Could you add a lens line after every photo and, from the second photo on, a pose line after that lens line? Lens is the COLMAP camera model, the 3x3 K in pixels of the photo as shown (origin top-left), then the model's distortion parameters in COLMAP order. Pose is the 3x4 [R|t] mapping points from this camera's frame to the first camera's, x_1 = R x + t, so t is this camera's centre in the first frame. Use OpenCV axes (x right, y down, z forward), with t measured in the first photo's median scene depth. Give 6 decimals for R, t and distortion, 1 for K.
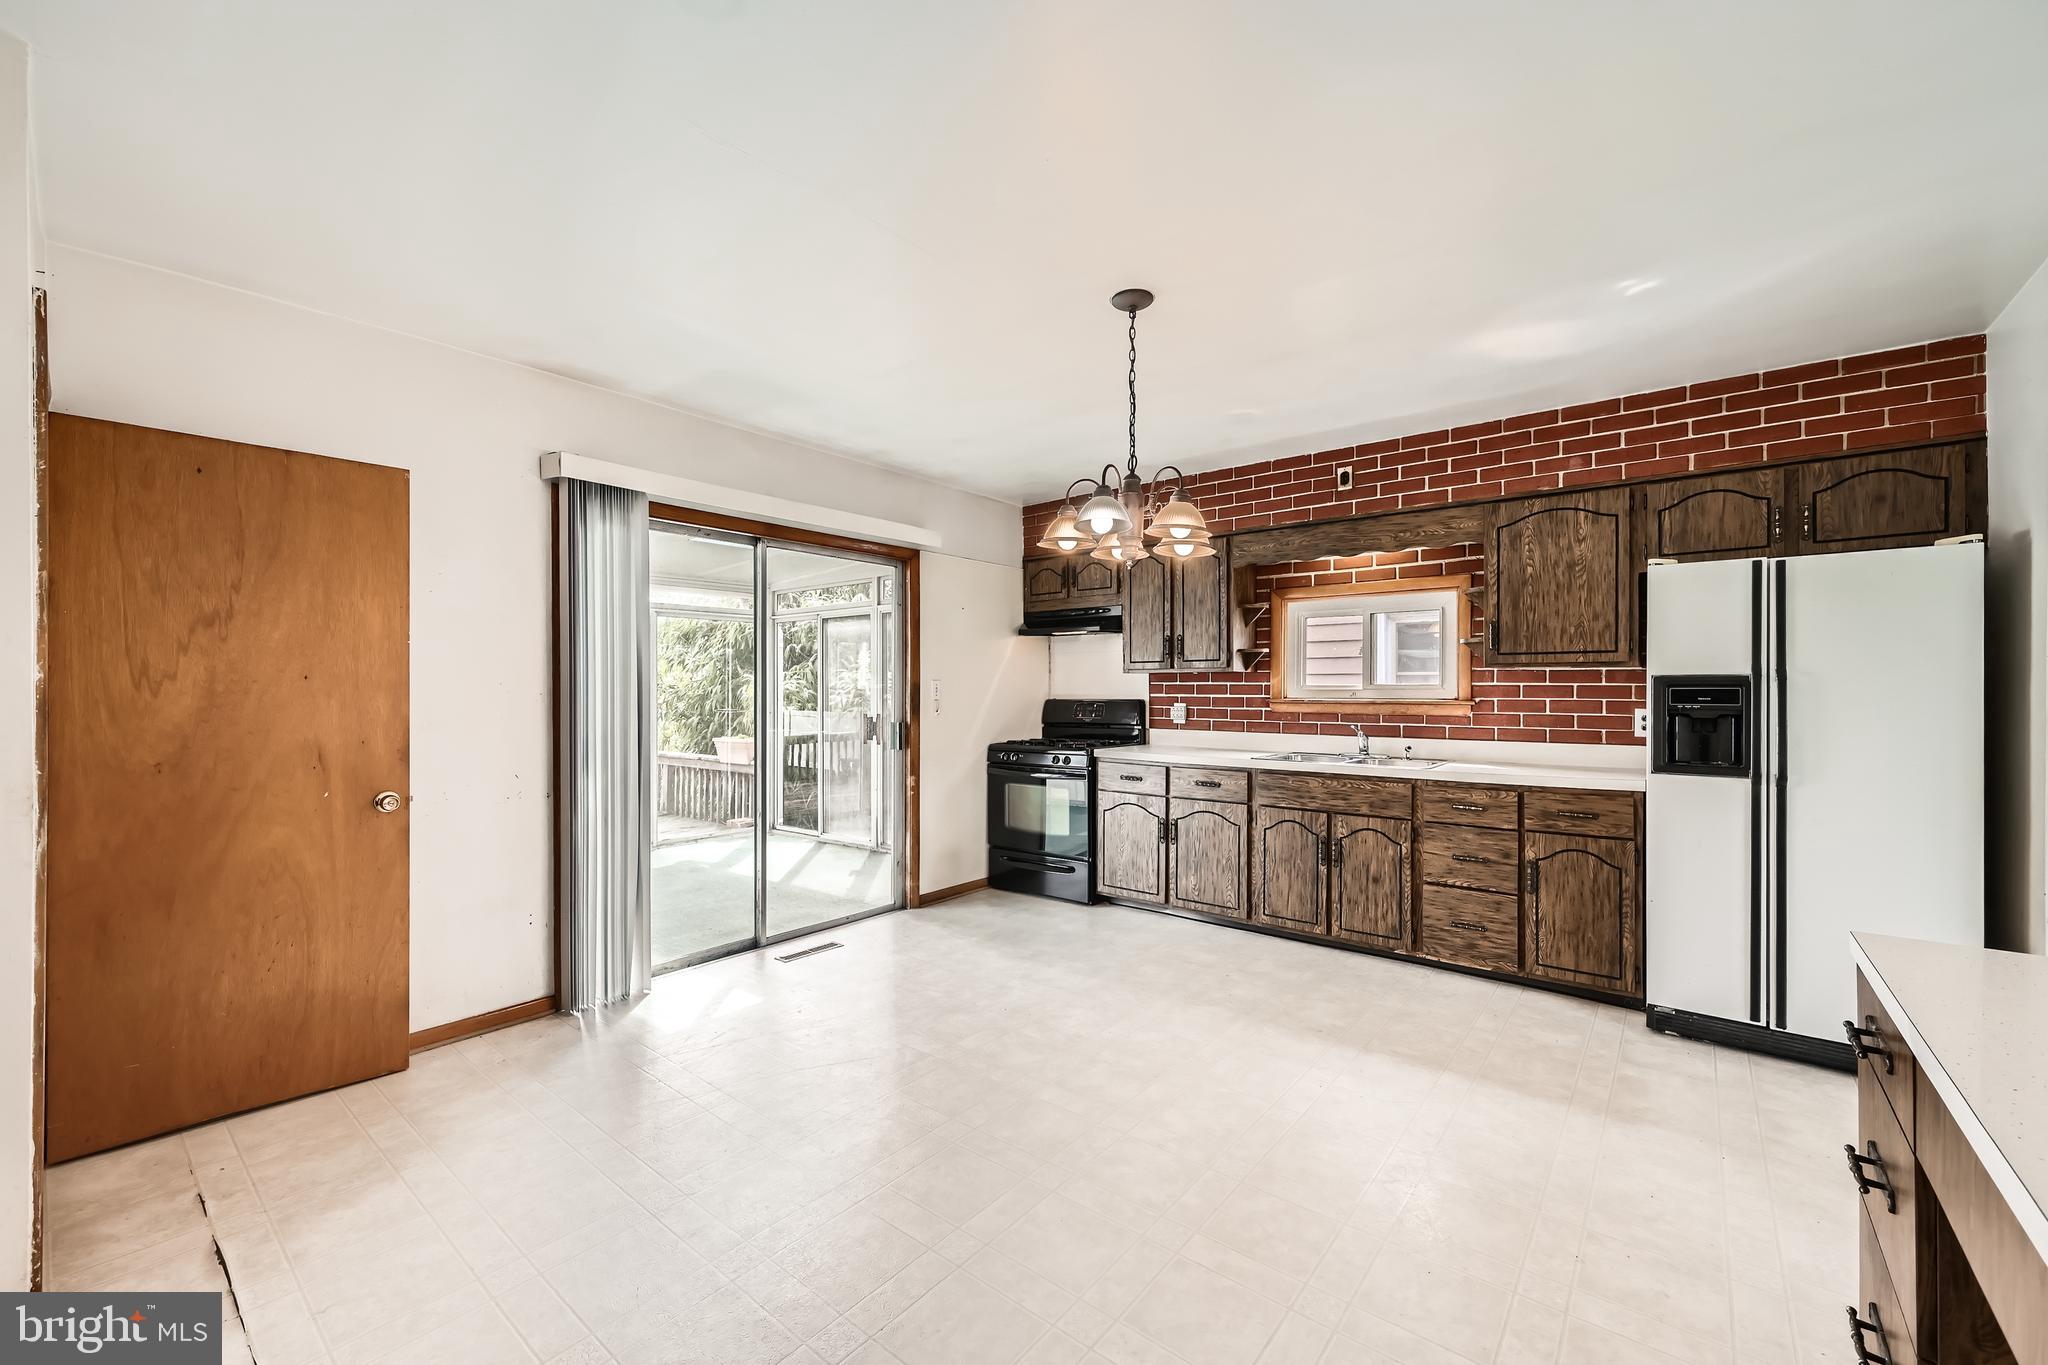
lens RADIAL K [[812.4, 0, 1025.0], [0, 812.4, 687.8], [0, 0, 1]] dist [0.000856, -0.000595]
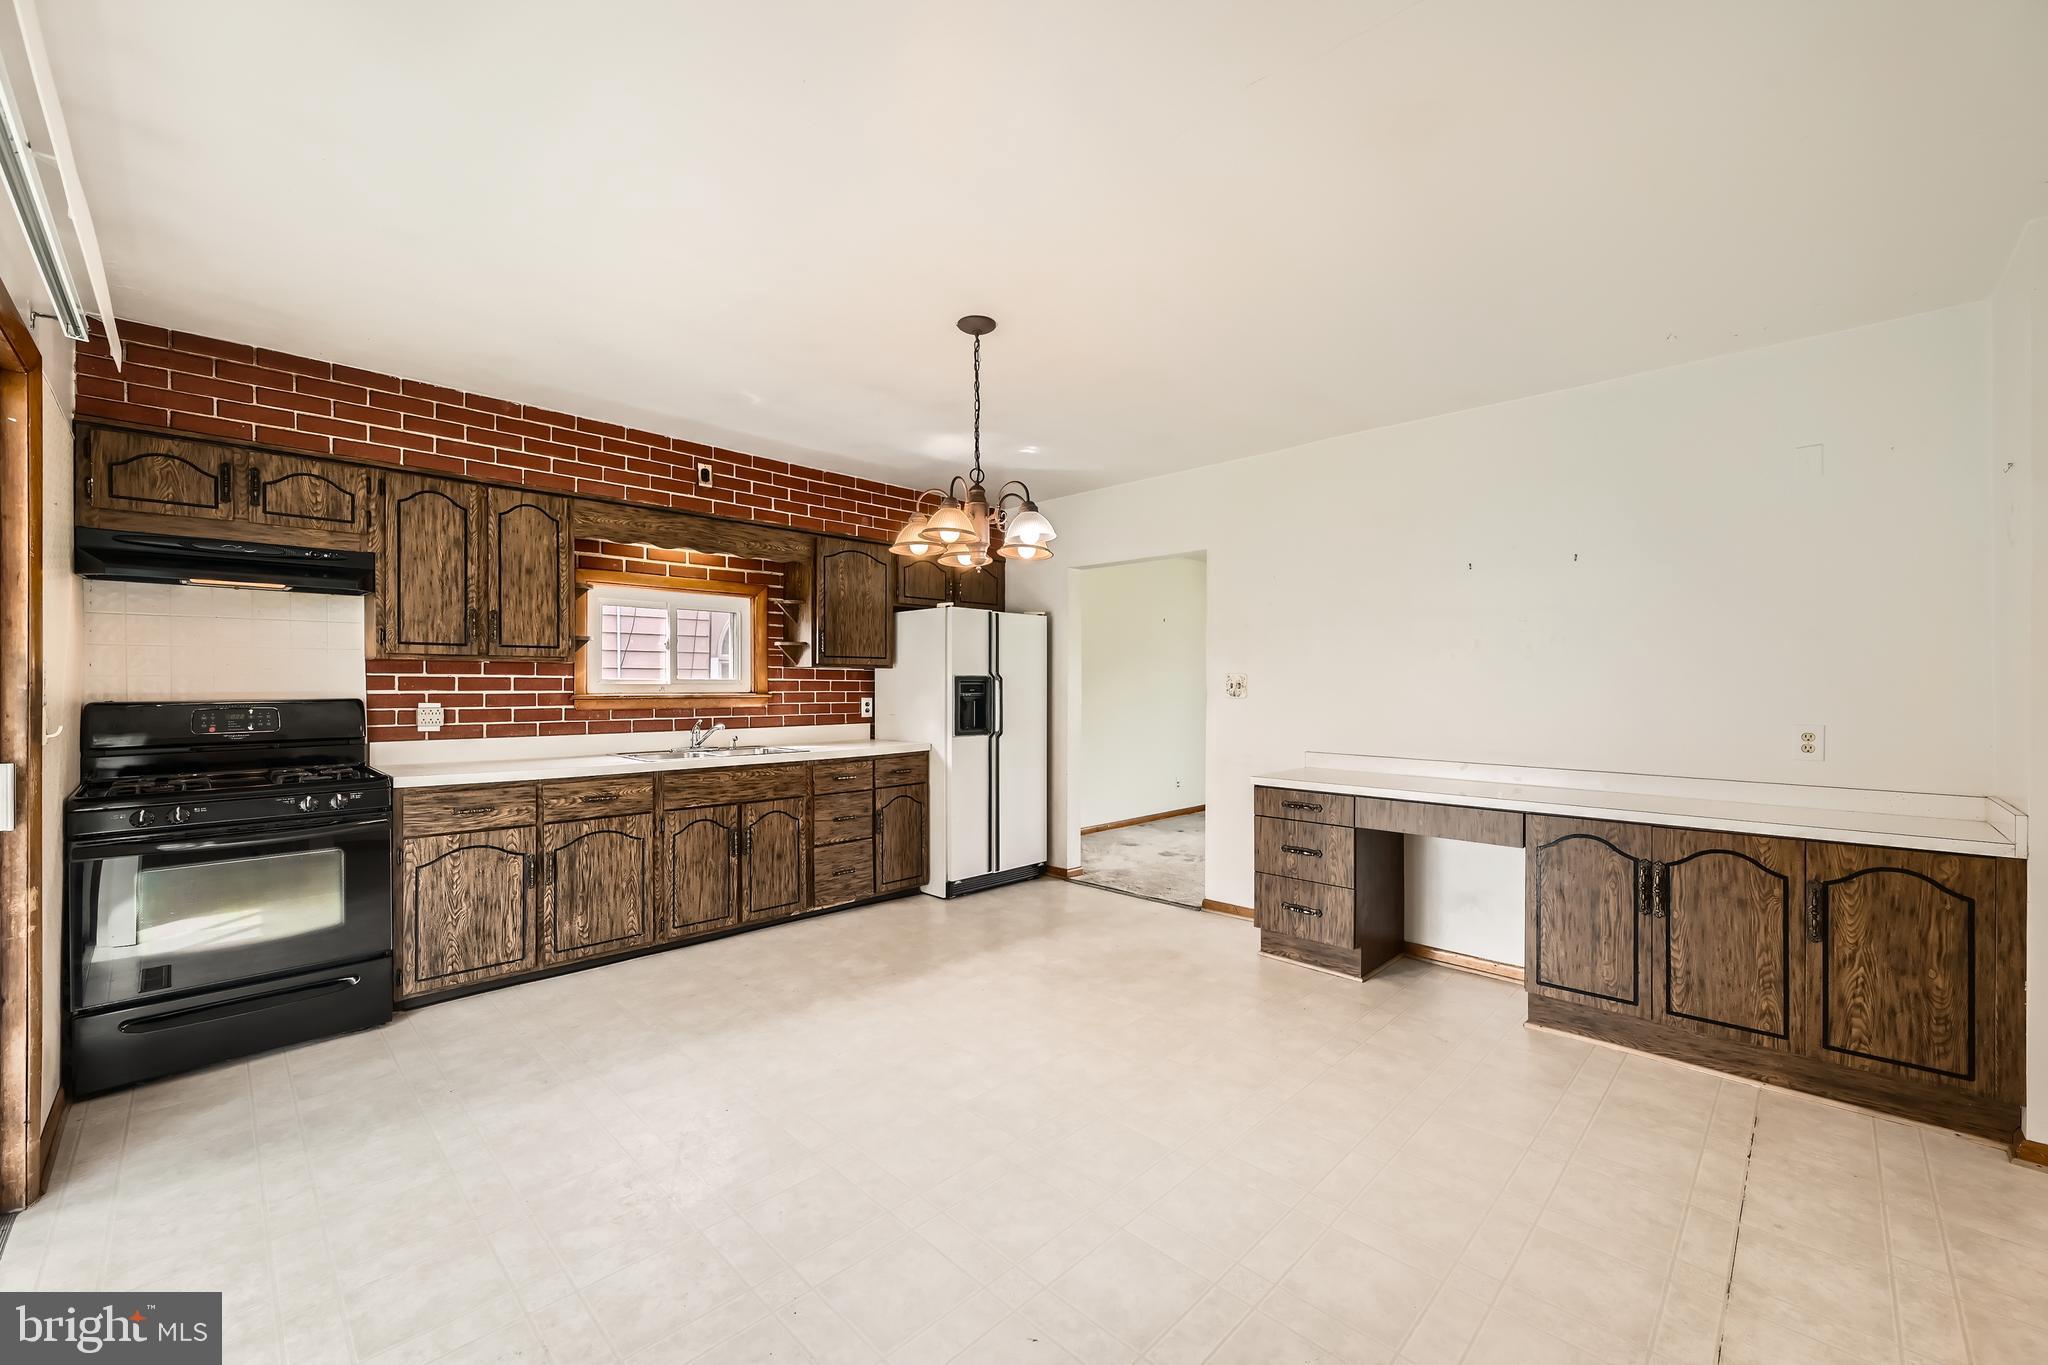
lens RADIAL K [[812.4, 0, 1028.1], [0, 812.4, 682.4], [0, 0, 1]] dist [0.000856, -0.000595]
pose [[0.092644, 0.004938, 0.995687, -0.589132], [-0.001641, 0.999987, -0.004807, 0.004300], [-0.995698, -0.001189, 0.092651, 0.517491]]
